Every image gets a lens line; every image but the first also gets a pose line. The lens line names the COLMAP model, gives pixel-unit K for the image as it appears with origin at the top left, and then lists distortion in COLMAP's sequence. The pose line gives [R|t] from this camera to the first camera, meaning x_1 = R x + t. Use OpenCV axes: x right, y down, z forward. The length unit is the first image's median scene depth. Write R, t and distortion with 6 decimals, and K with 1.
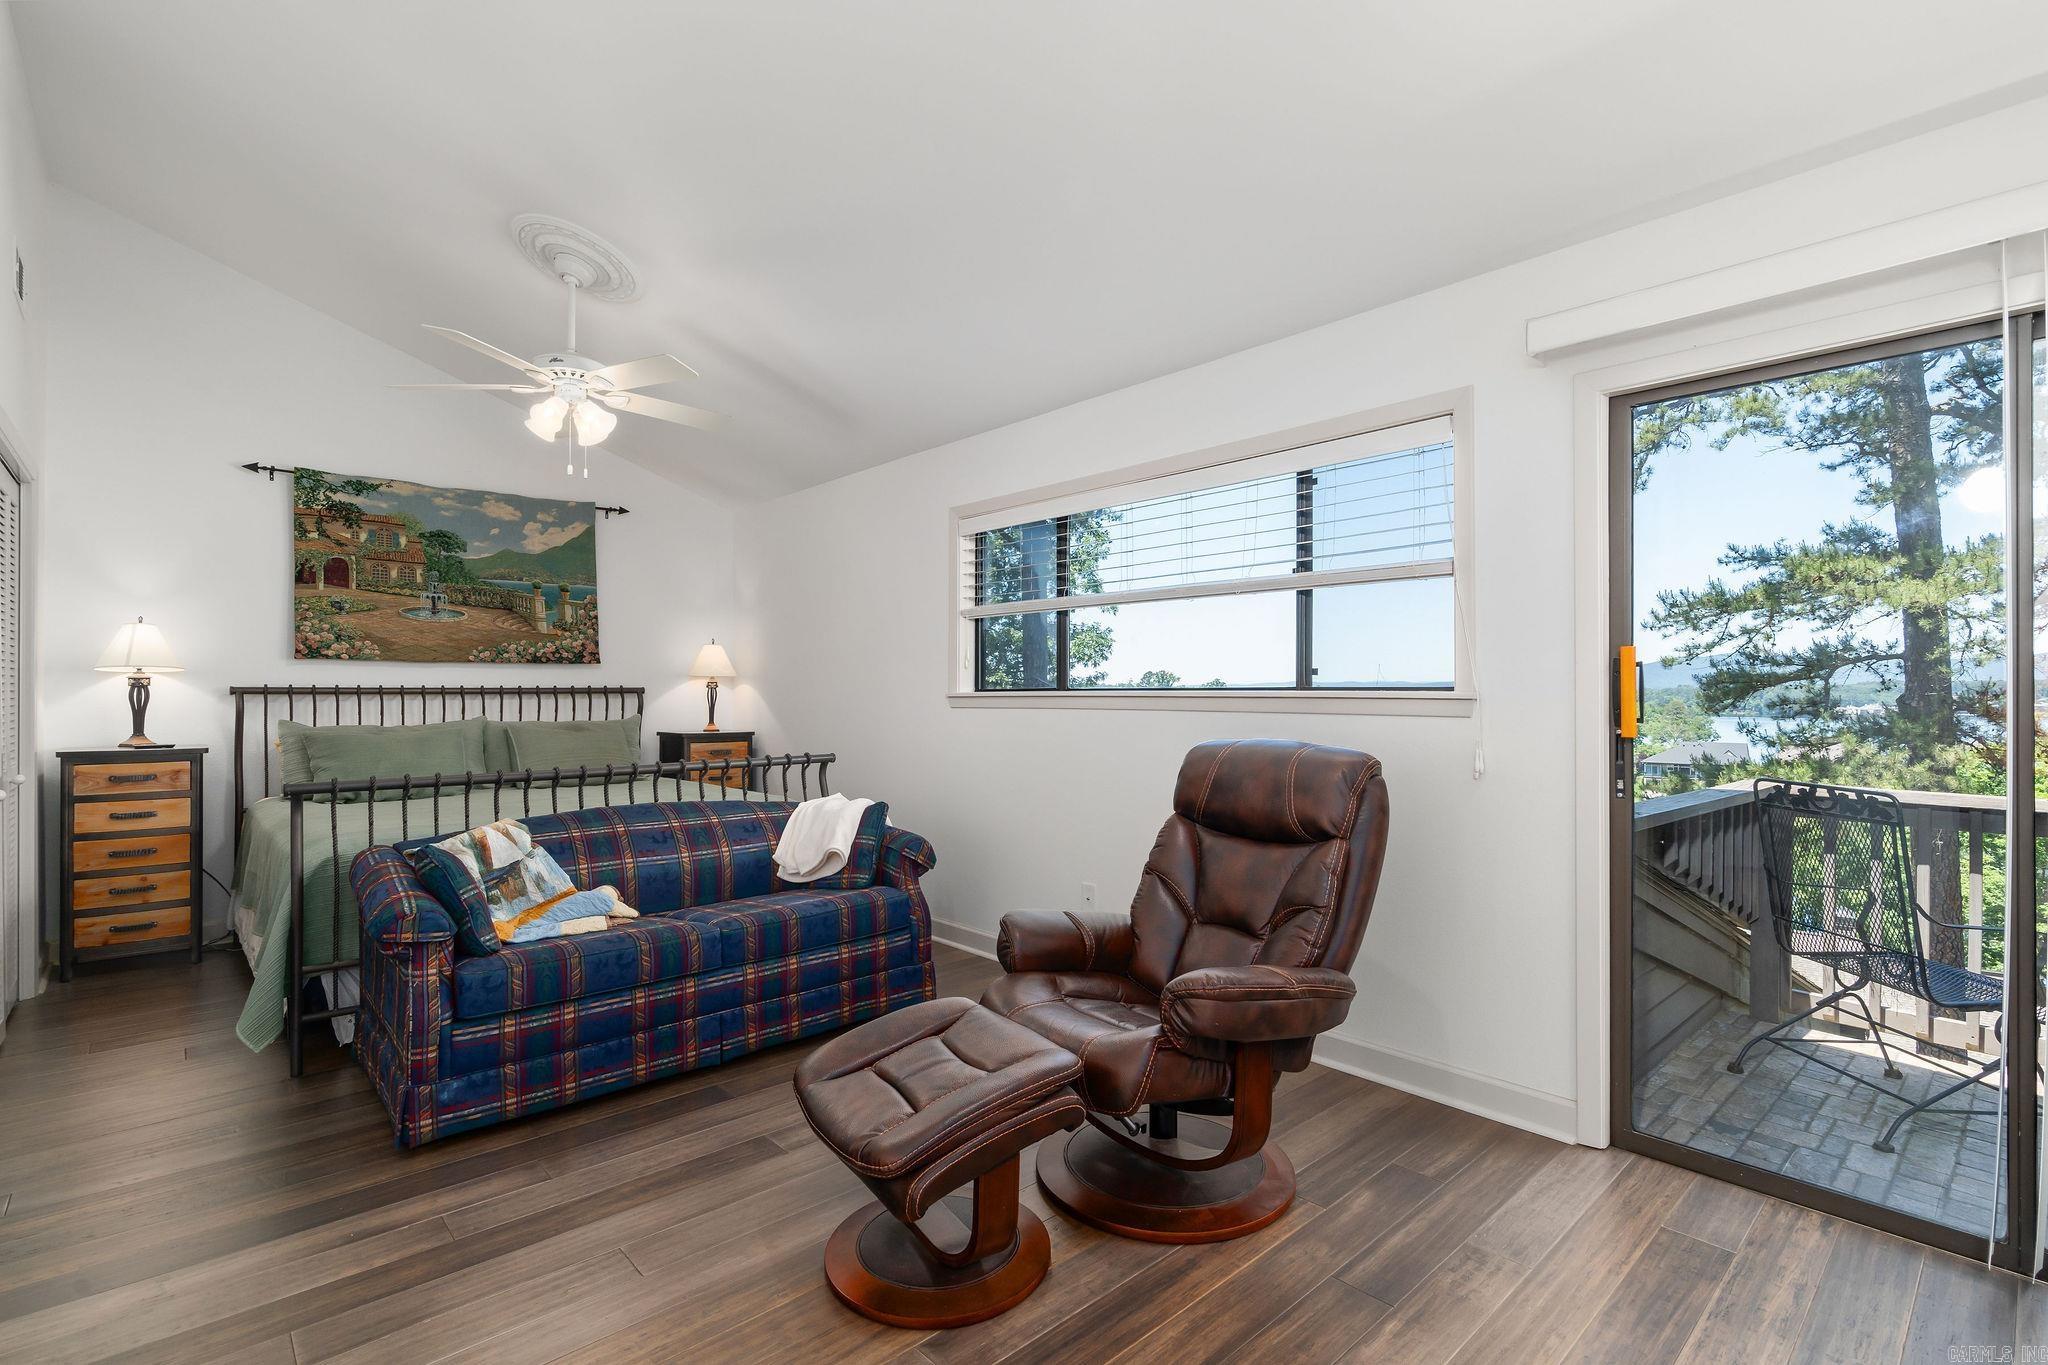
lens RADIAL K [[945.4, 0, 1018.0], [0, 945.4, 690.8], [0, 0, 1]] dist [-0.007025, 0.000366]
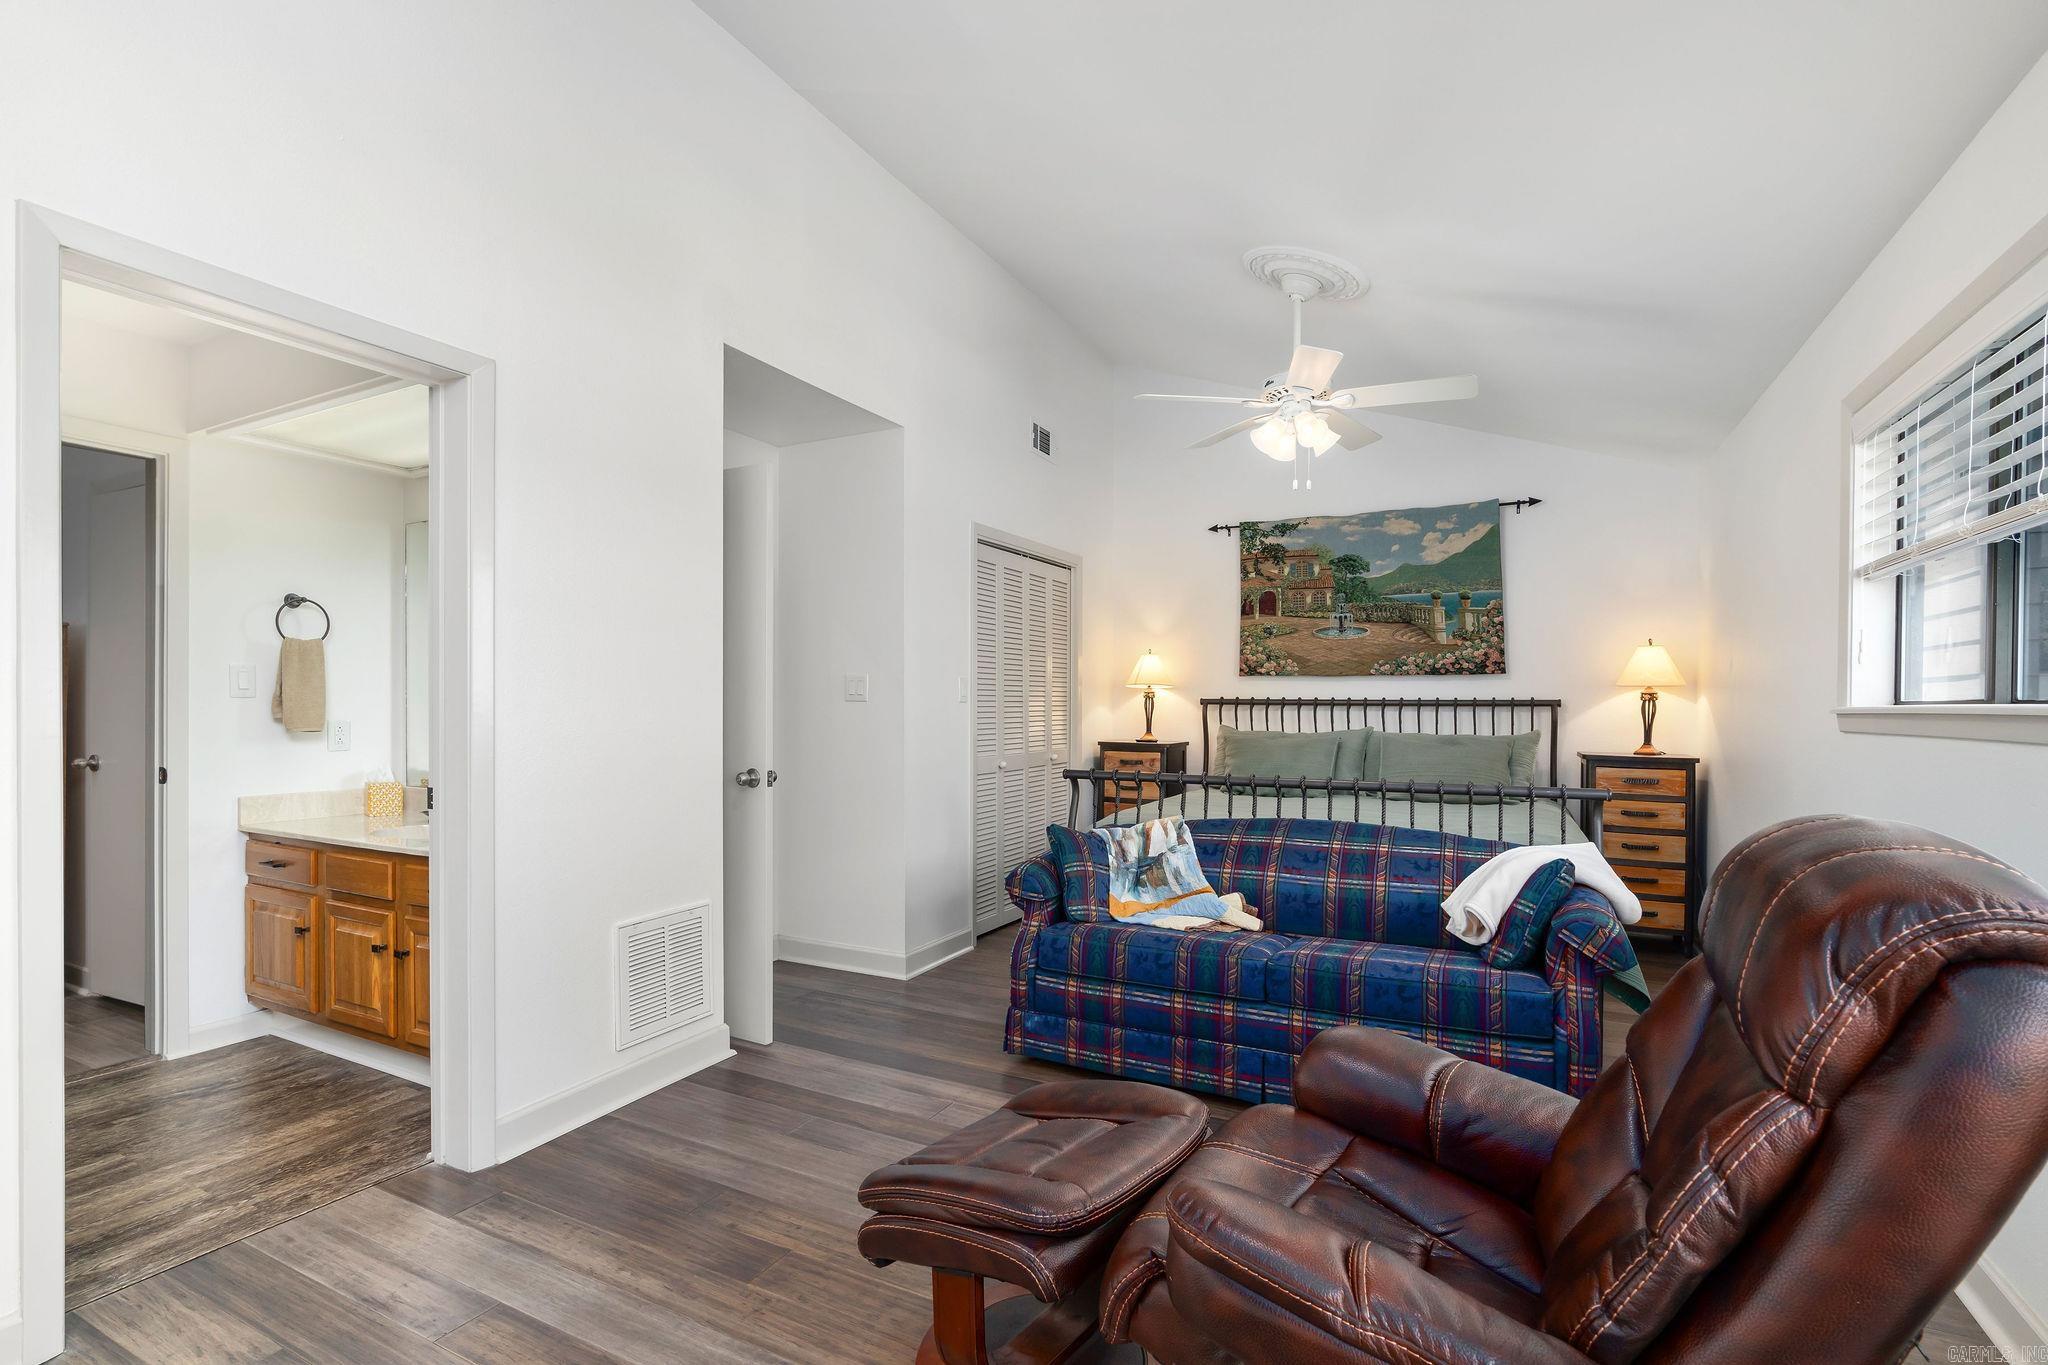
lens RADIAL K [[945.4, 0, 1022.1], [0, 945.4, 696.3], [0, 0, 1]] dist [-0.007025, 0.000366]
pose [[0.351789, -0.003551, -0.936073, 0.290903], [-0.005225, 0.999970, -0.005758, 0.001119], [0.936065, 0.006917, 0.351759, 0.282935]]
